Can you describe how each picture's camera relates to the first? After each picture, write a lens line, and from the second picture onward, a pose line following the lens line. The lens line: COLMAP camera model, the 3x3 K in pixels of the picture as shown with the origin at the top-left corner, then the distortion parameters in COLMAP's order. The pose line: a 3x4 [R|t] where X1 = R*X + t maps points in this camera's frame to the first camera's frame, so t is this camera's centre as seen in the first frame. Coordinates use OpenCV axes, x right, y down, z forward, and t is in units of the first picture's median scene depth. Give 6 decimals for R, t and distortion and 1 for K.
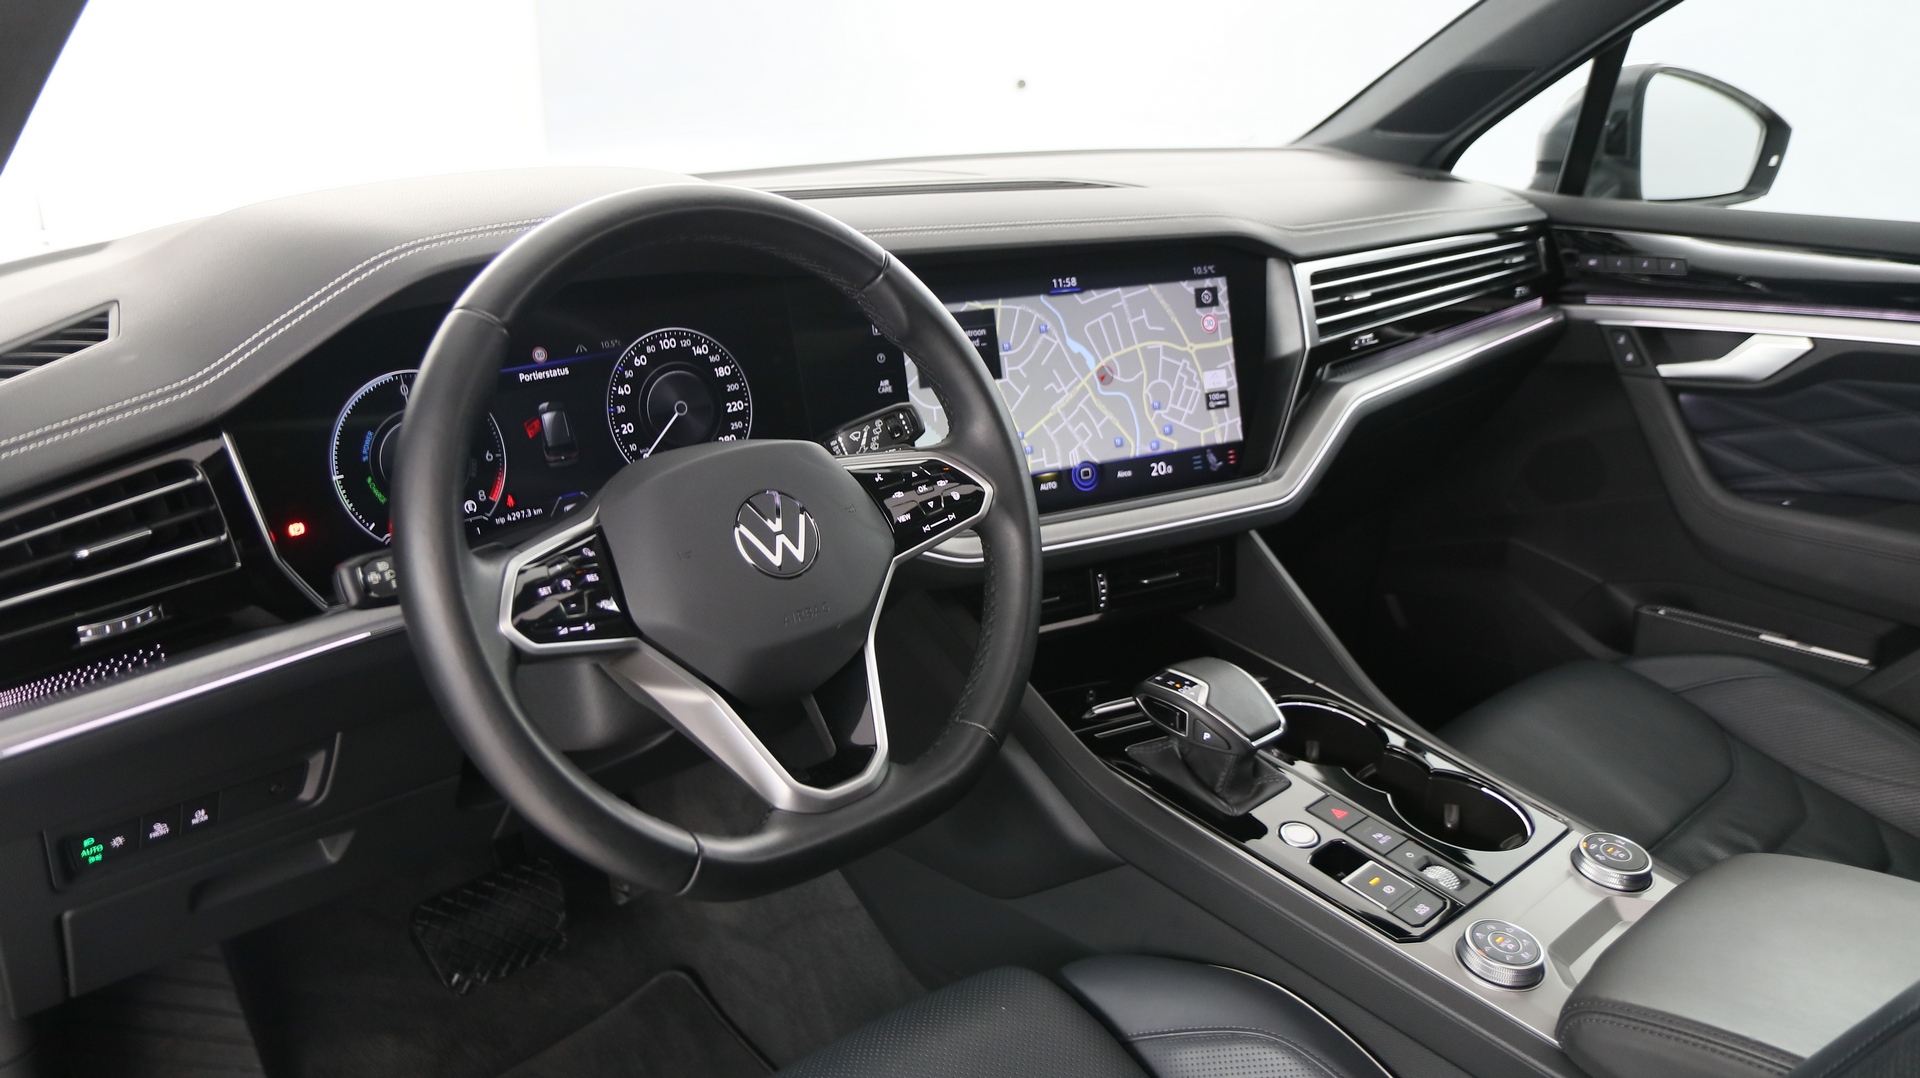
lens RADIAL K [[1513.3, 0, 960.0], [0, 1513.3, 539.0], [0, 0, 1]] dist [0.000577, 0.002934]
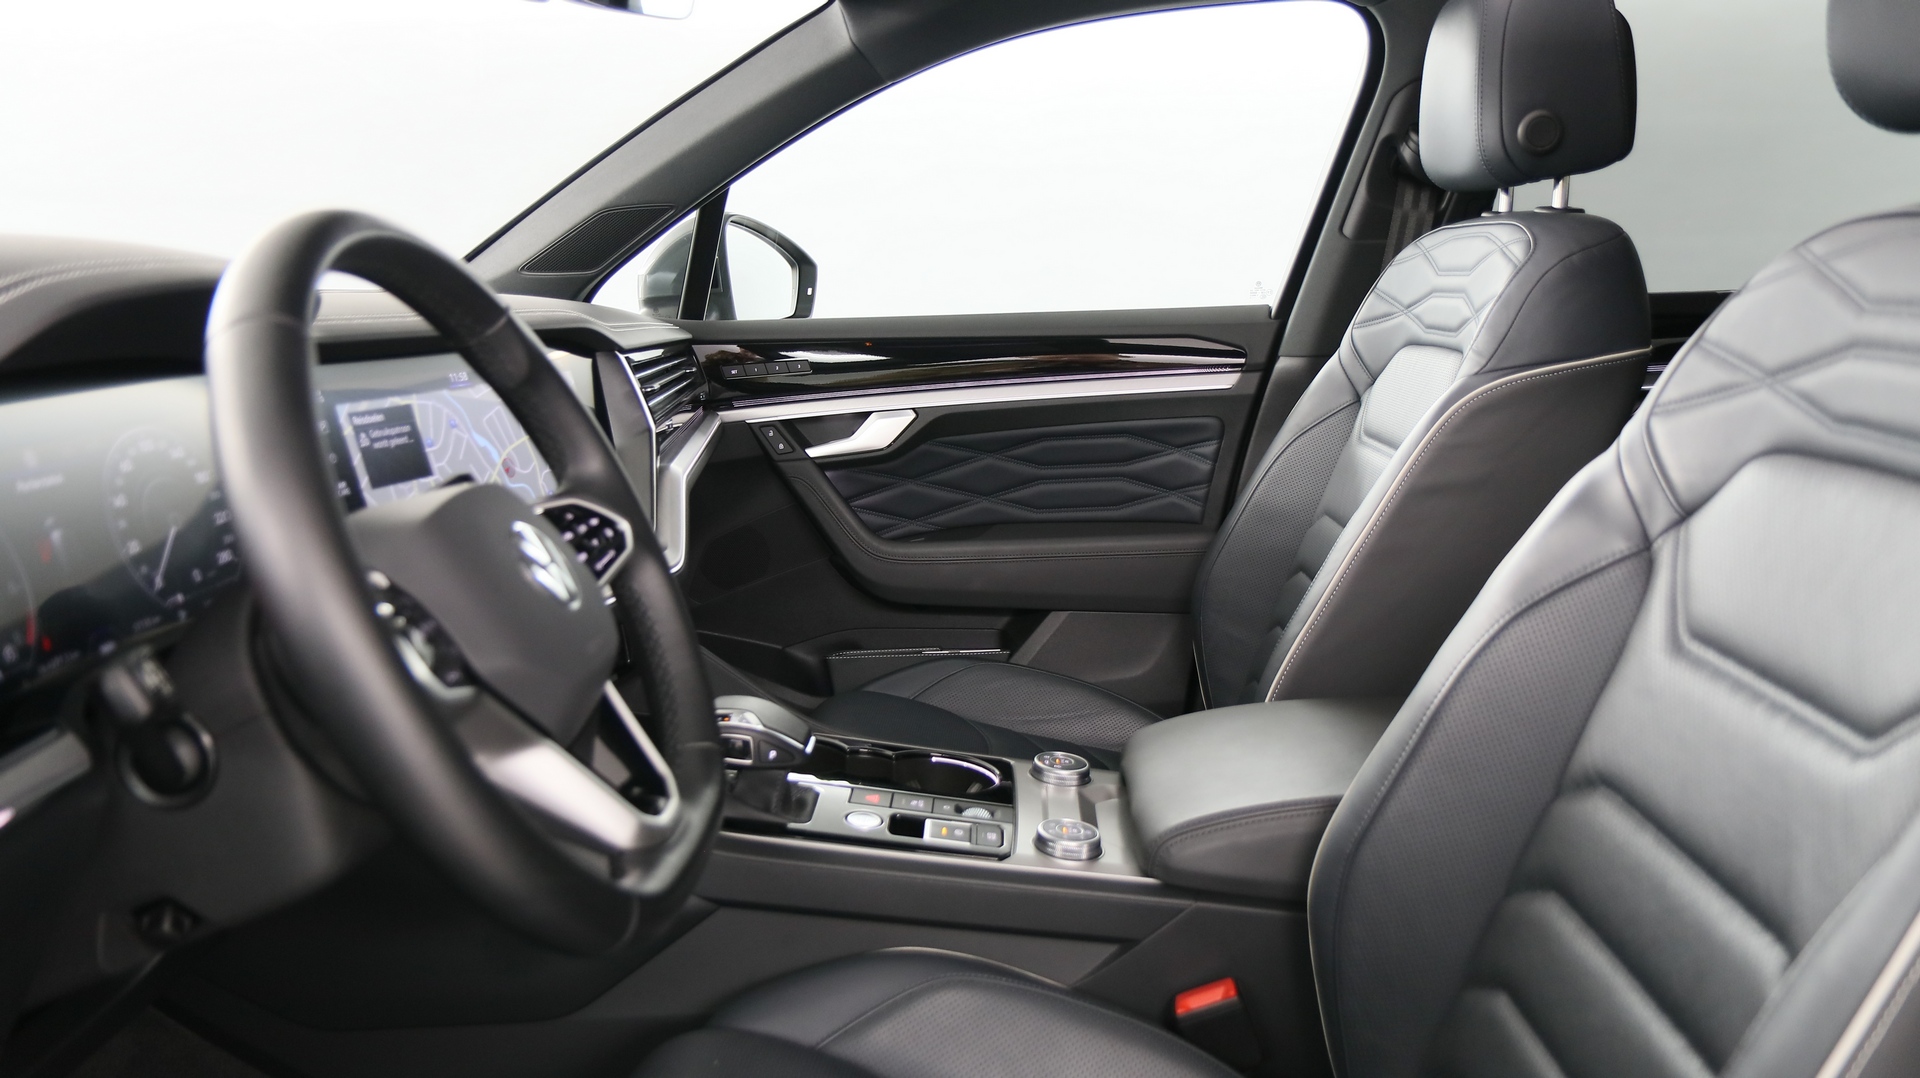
lens RADIAL K [[1513.3, 0, 960.0], [0, 1513.3, 539.0], [0, 0, 1]] dist [0.000577, 0.002934]
pose [[0.699136, -0.145121, 0.700106, -0.312192], [0.254631, 0.965522, -0.054140, 0.051239], [-0.668111, 0.216120, 0.711983, 0.088795]]
